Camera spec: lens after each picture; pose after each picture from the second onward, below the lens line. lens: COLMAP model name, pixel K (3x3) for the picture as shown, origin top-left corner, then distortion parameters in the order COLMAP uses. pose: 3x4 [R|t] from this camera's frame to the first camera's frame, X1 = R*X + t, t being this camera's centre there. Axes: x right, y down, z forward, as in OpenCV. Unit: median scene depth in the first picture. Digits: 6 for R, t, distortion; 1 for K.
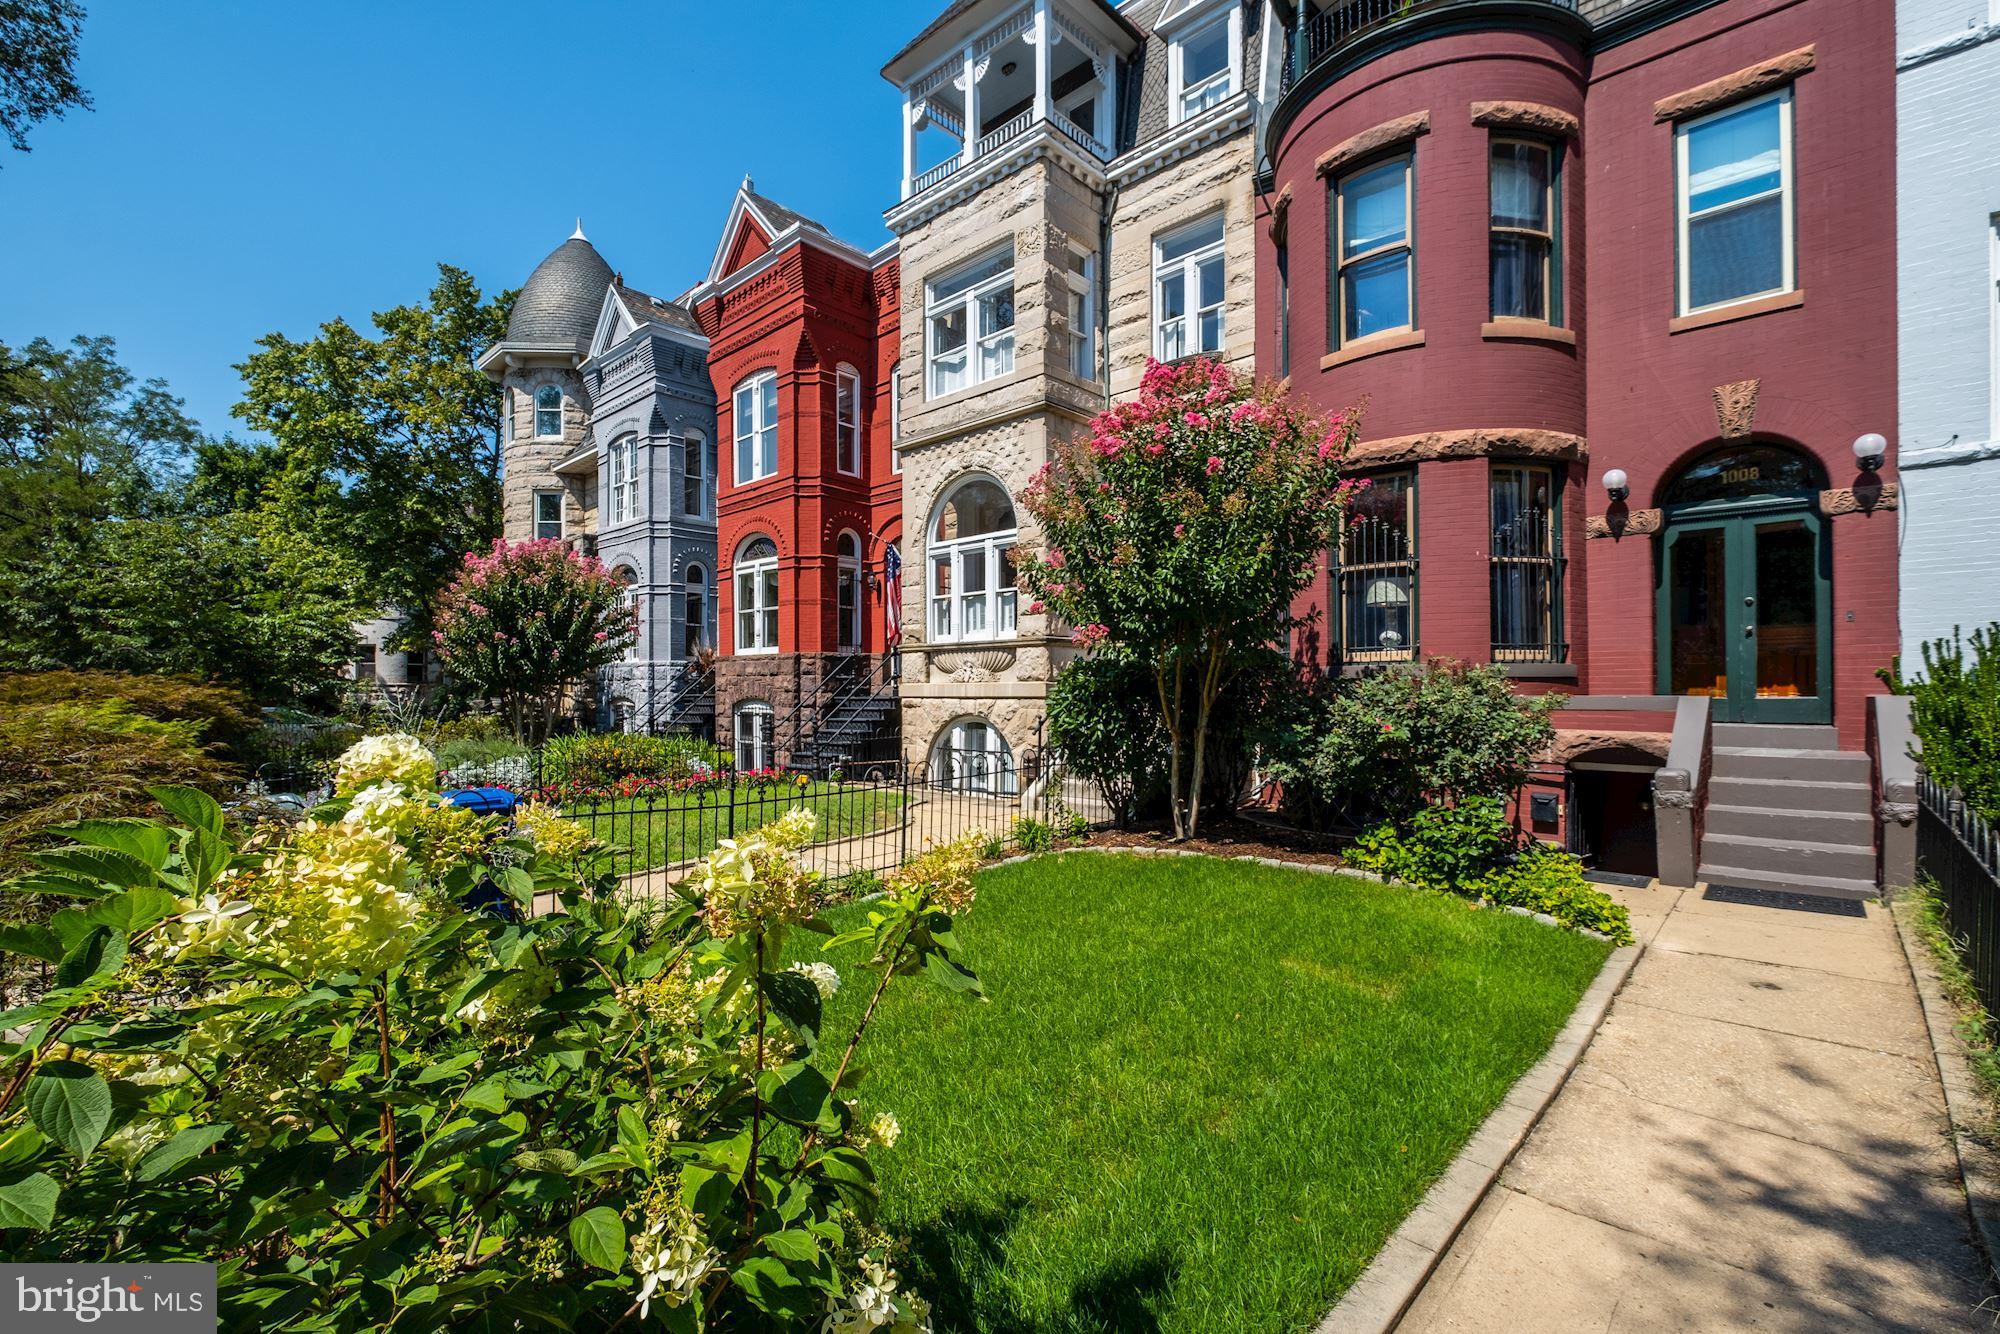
lens RADIAL K [[915.9, 0, 1000.0], [0, 915.9, 667.0], [0, 0, 1]] dist [0.008766, -0.007871]
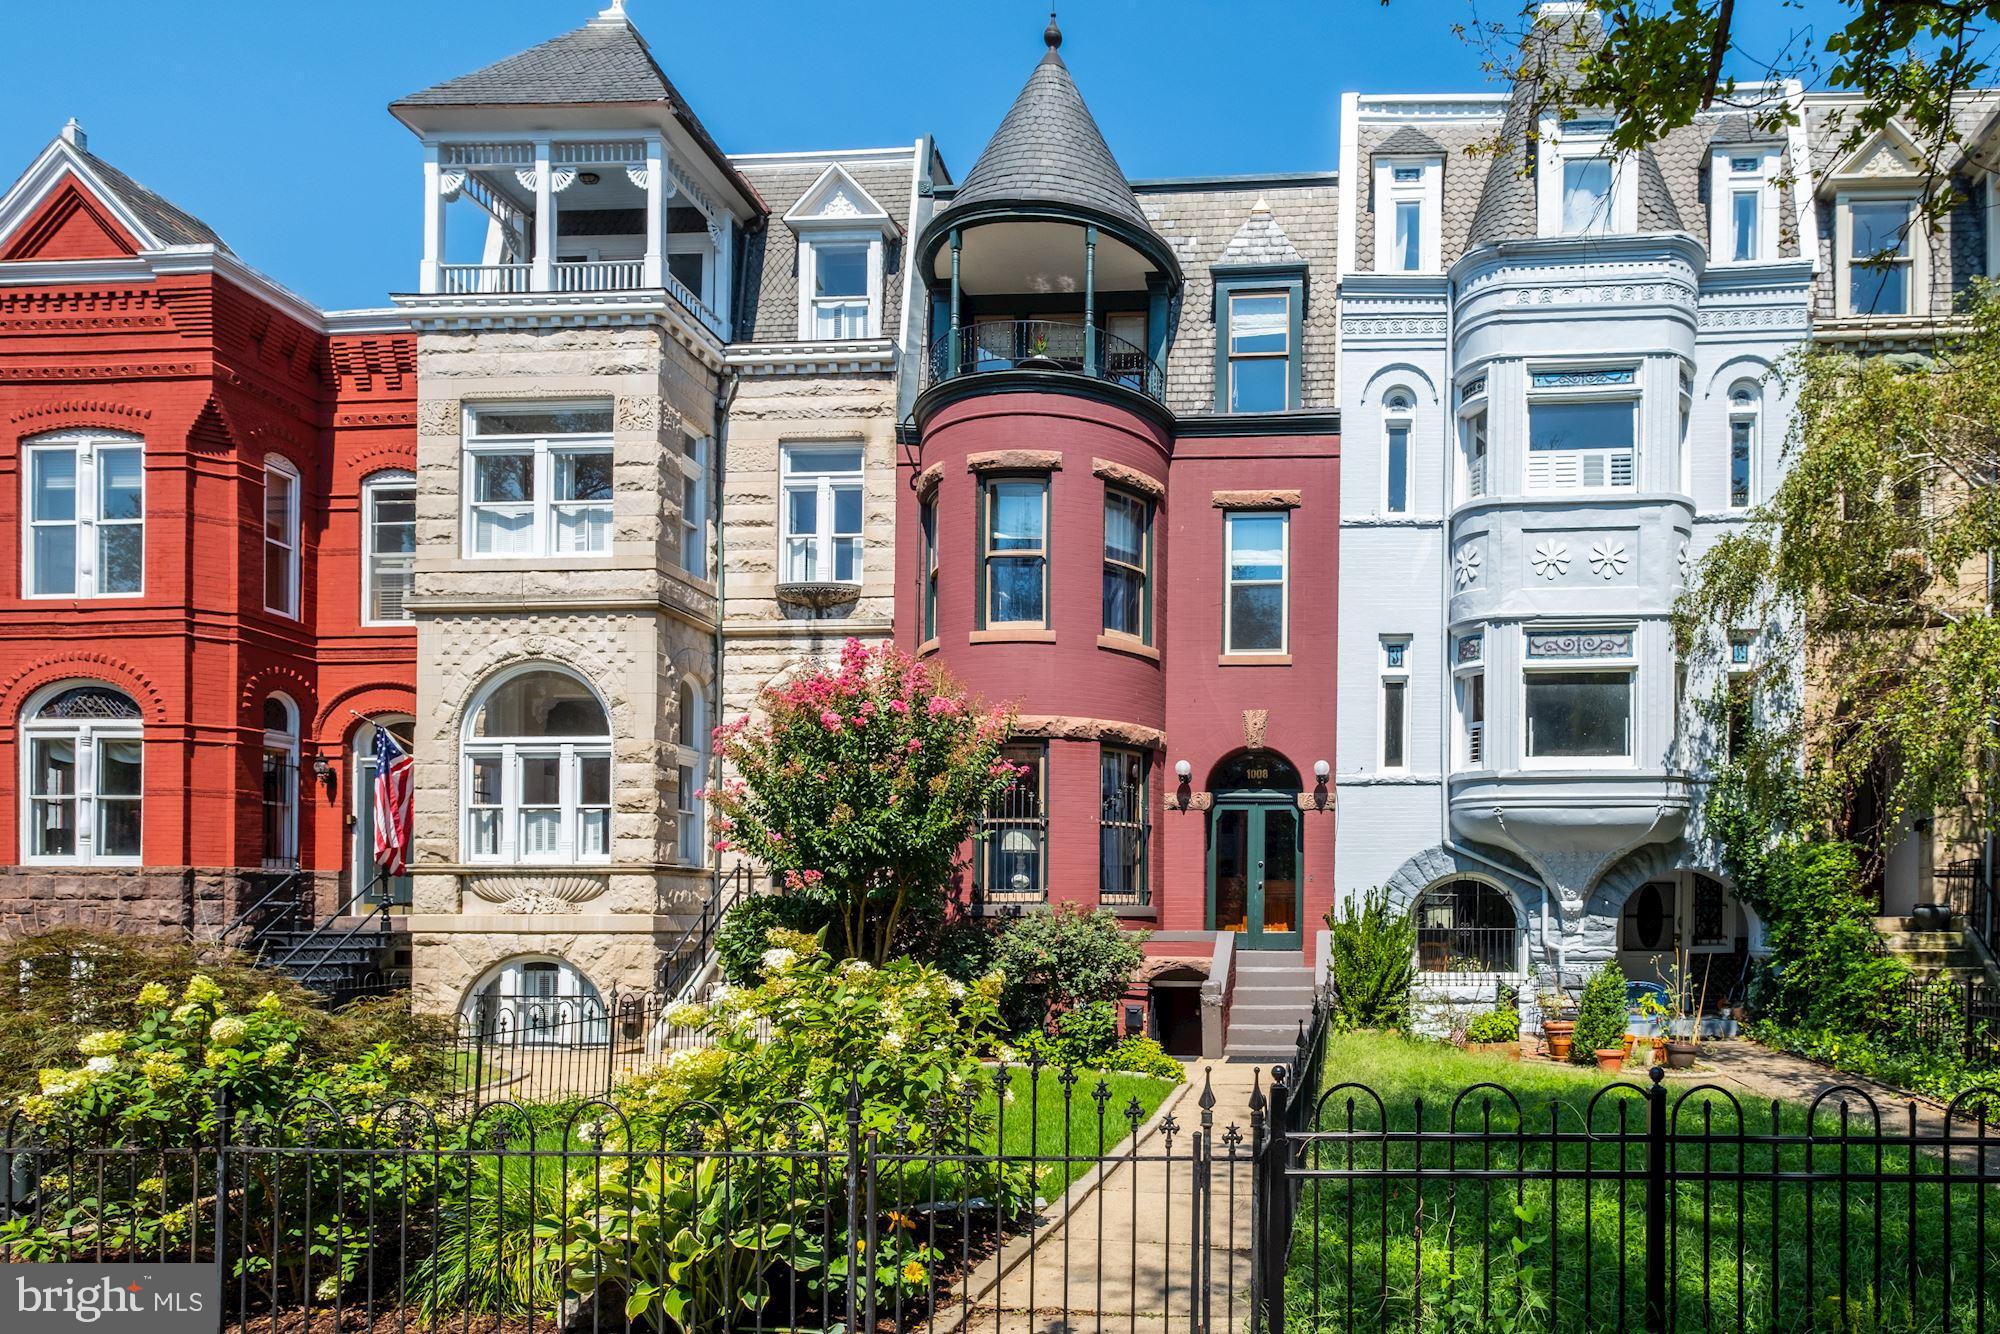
lens RADIAL K [[4895.3, 0, 1000.0], [0, 4895.3, 667.0], [0, 0, 1]] dist [0.033692, 0.275567]
pose [[0.852914, 0.027207, 0.521342, -2.161408], [-0.017162, 0.999563, -0.024088, -0.116277], [-0.521769, 0.011598, 0.853008, -3.259512]]
